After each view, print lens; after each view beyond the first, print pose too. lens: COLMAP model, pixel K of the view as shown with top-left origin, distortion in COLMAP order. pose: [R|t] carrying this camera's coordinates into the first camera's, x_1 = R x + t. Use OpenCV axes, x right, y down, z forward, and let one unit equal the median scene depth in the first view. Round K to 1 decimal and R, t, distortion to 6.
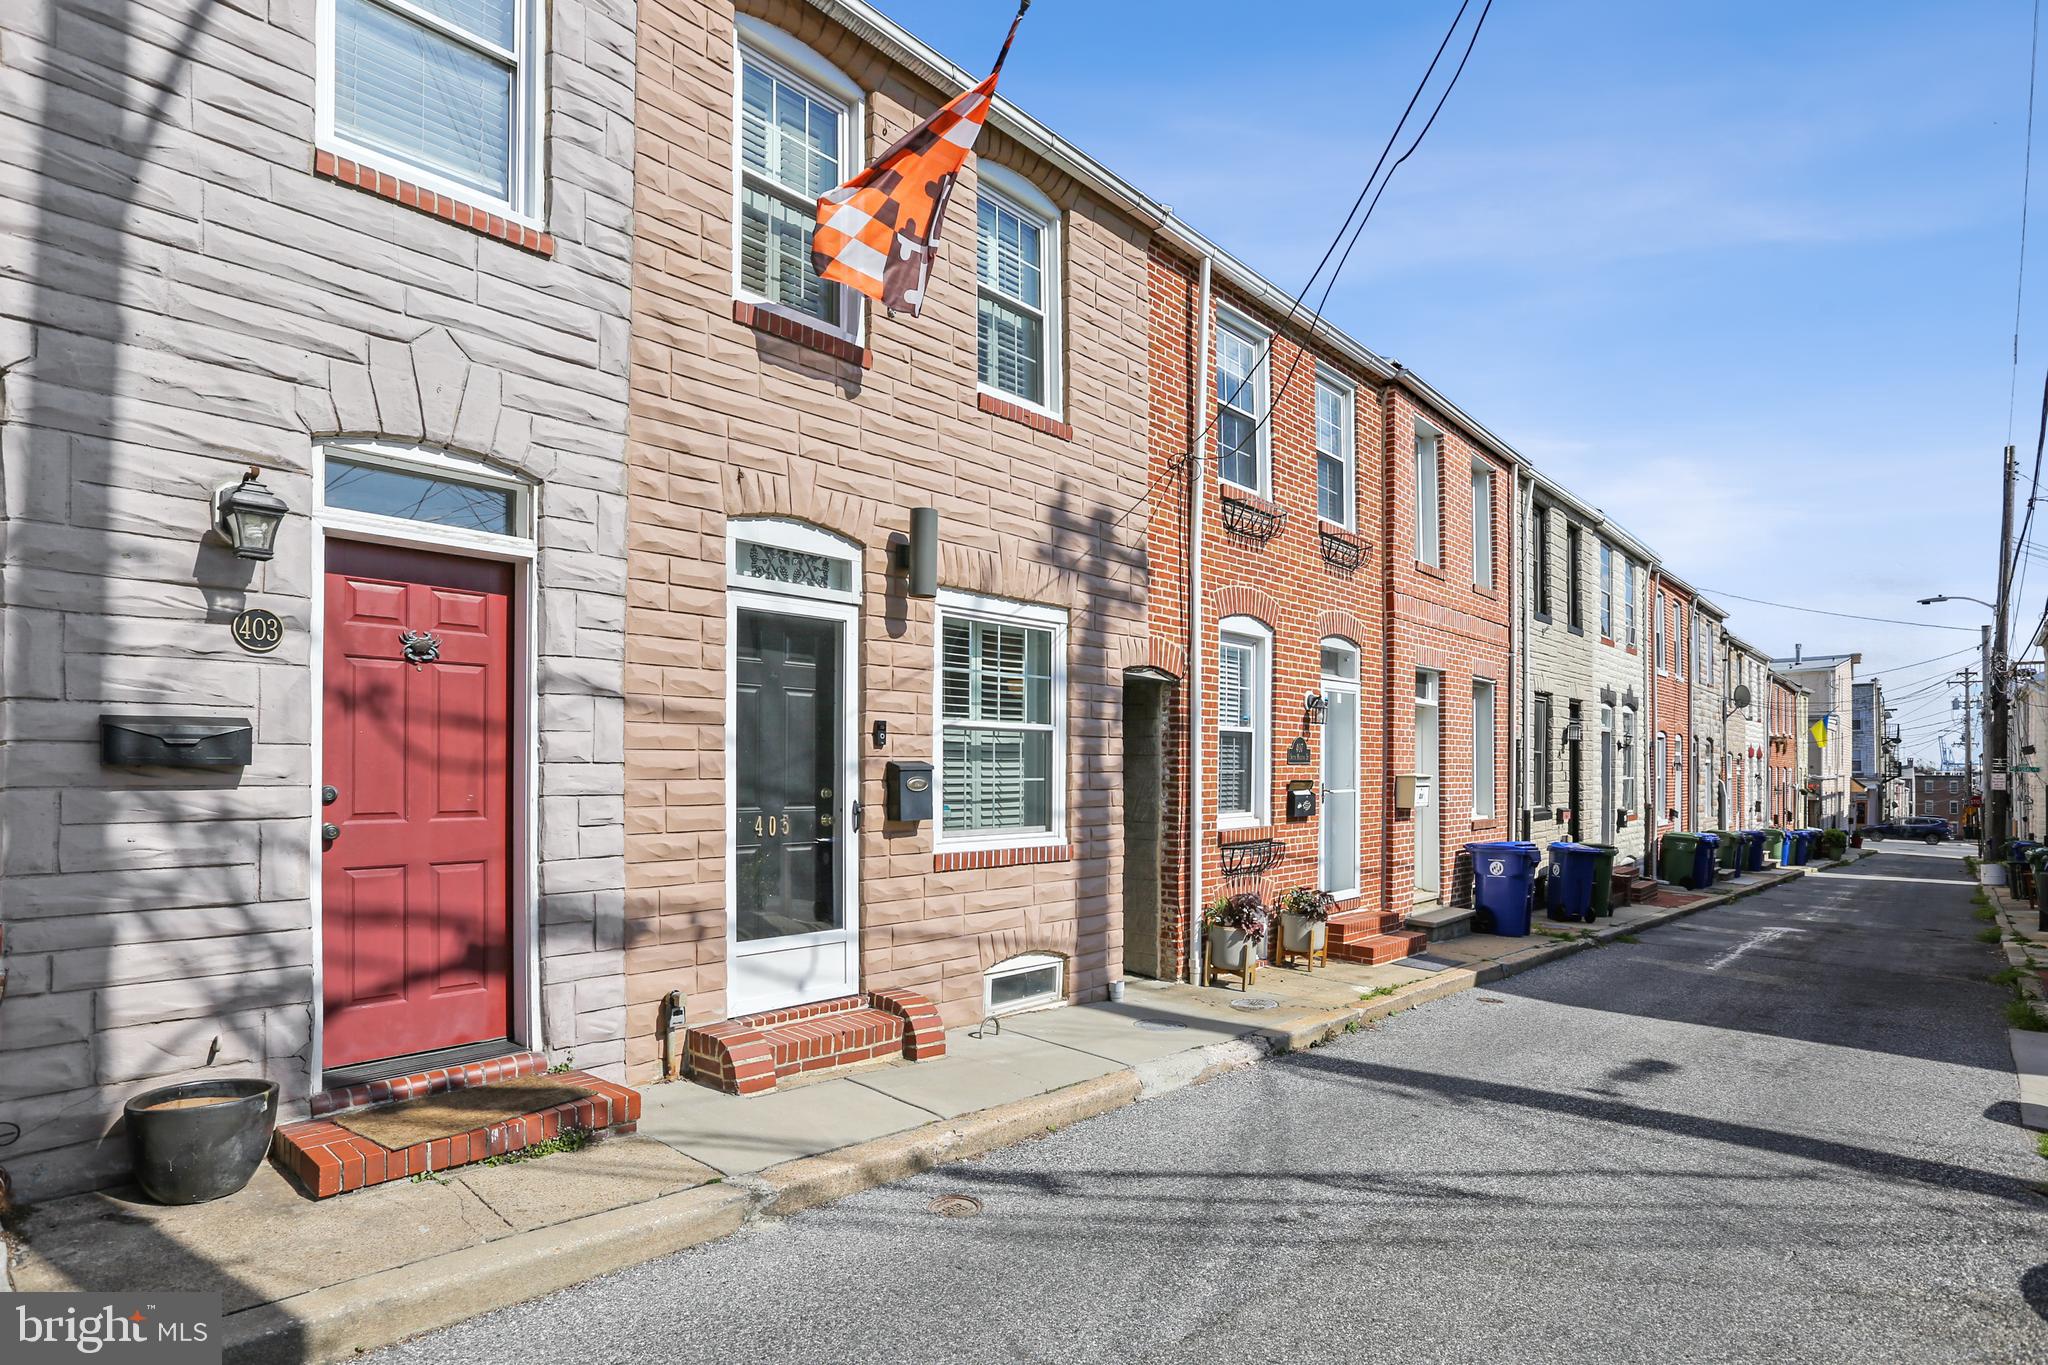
lens RADIAL K [[1061.8, 0, 1024.9], [0, 1061.8, 658.2], [0, 0, 1]] dist [-0.052086, 0.035453]
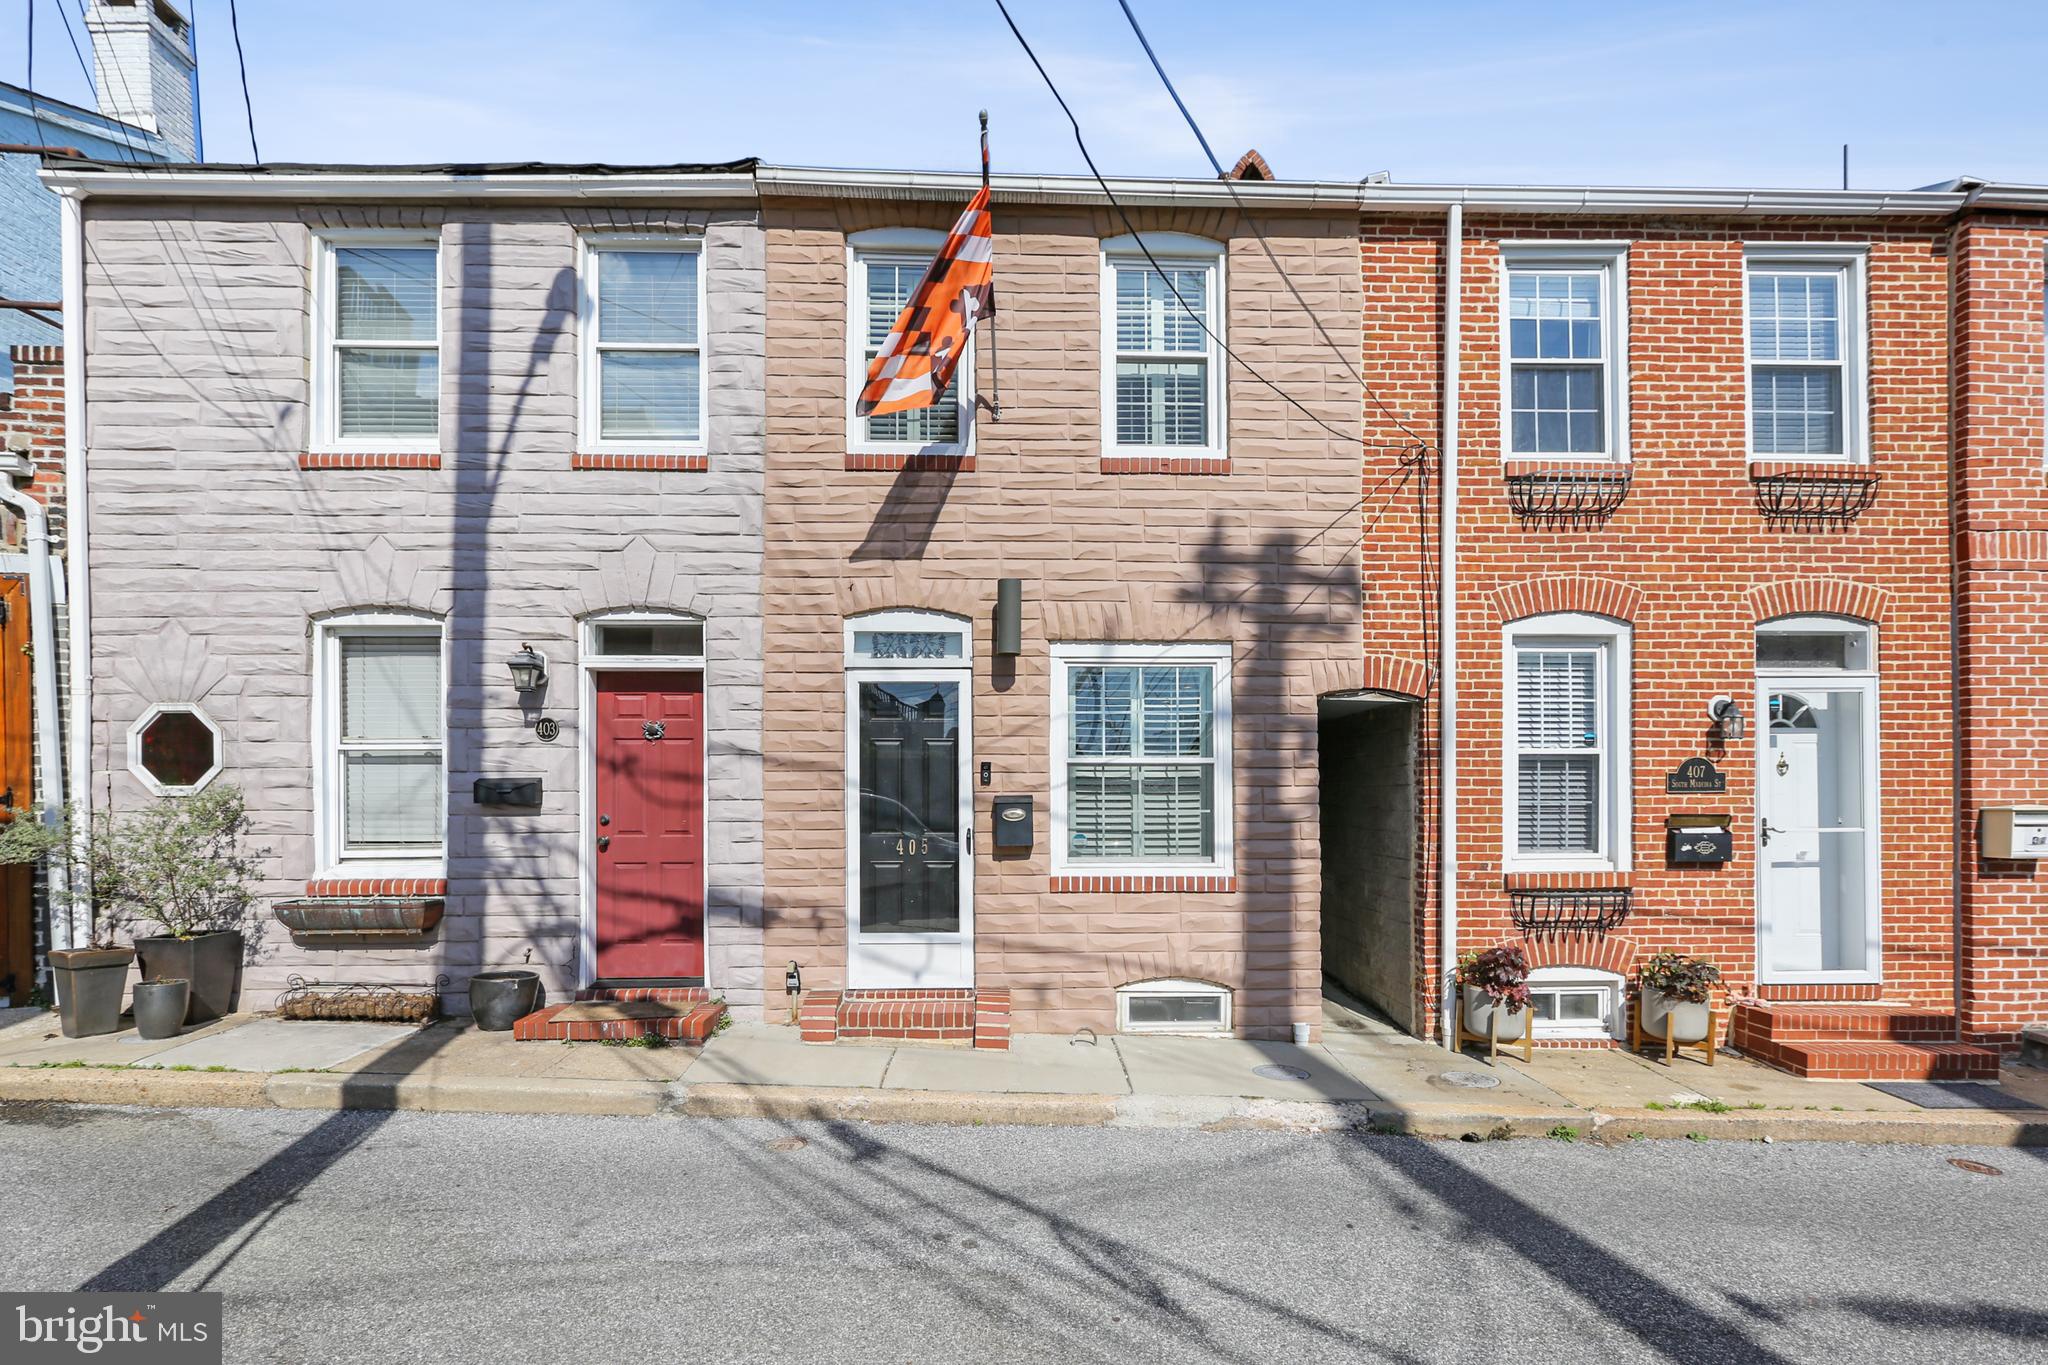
lens RADIAL K [[943.3, 0, 1023.8], [0, 943.3, 715.3], [0, 0, 1]] dist [0.004030, 0.000696]
pose [[0.690978, -0.077033, -0.718759, 0.663989], [0.080138, 0.996340, -0.029741, 0.041279], [0.718420, -0.037049, 0.694622, 0.291126]]
